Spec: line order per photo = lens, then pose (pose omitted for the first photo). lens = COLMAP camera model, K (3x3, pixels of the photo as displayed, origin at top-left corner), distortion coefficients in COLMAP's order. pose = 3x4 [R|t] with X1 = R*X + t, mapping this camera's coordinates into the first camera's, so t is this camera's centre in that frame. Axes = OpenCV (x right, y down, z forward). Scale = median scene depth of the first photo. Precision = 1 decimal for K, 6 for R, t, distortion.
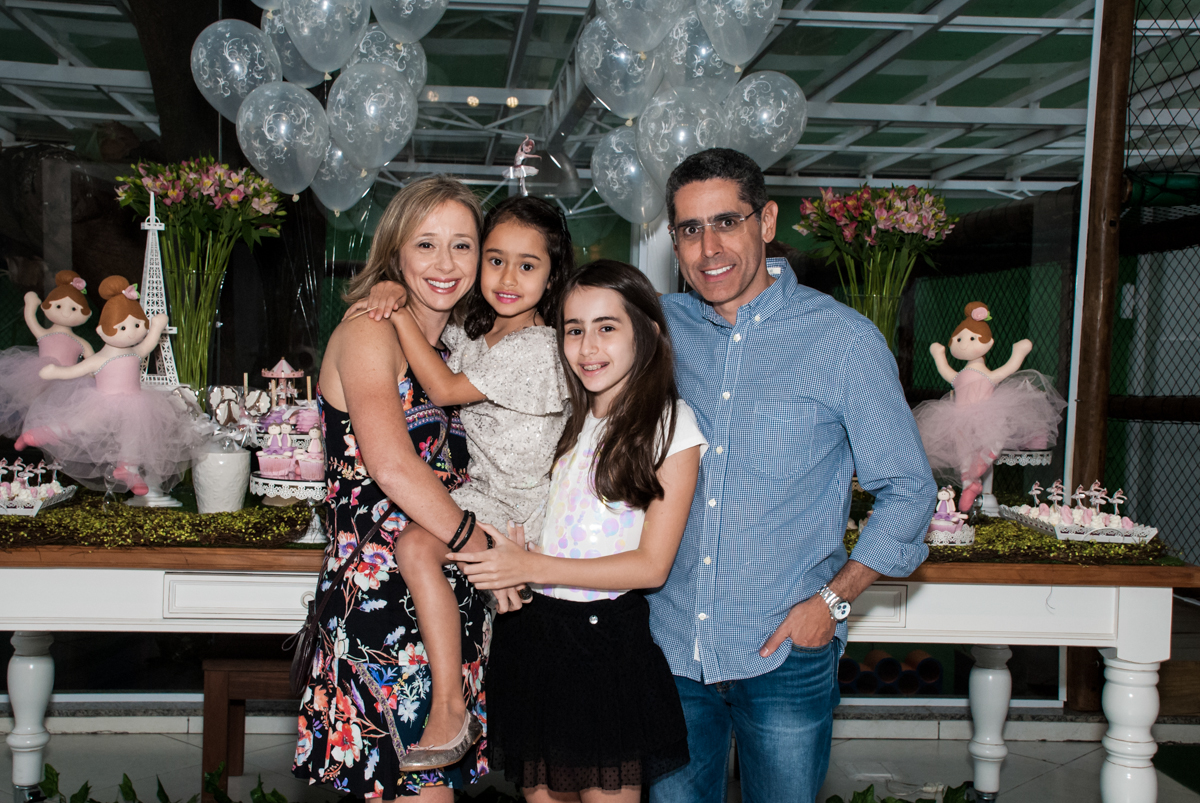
lens RADIAL K [[1374.1, 0, 600.0], [0, 1374.1, 401.5], [0, 0, 1]] dist [0.009204, 0.007898]
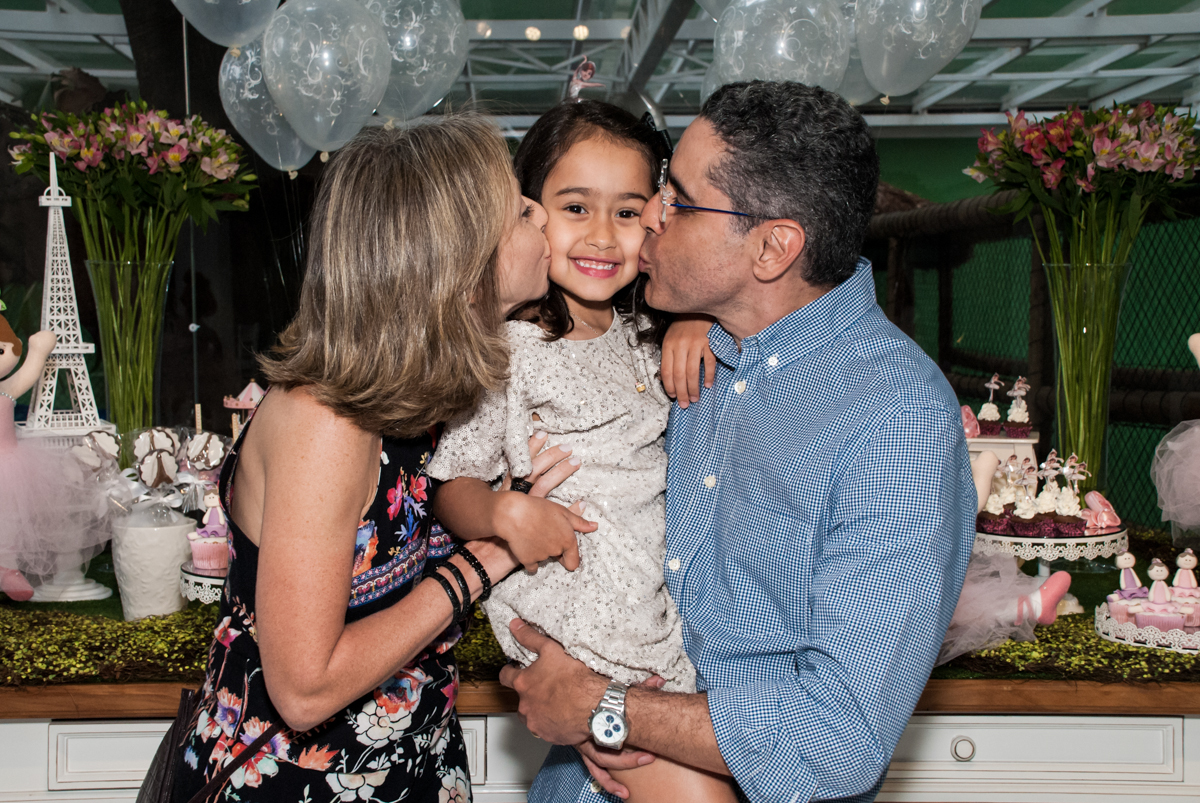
lens RADIAL K [[1572.7, 0, 600.0], [0, 1572.7, 401.5], [0, 0, 1]] dist [0.008032, 0.405759]
pose [[0.997628, -0.027084, -0.063289, 0.001391], [0.027750, 0.999568, 0.009676, -0.023365], [0.063000, -0.011409, 0.997948, 0.192961]]
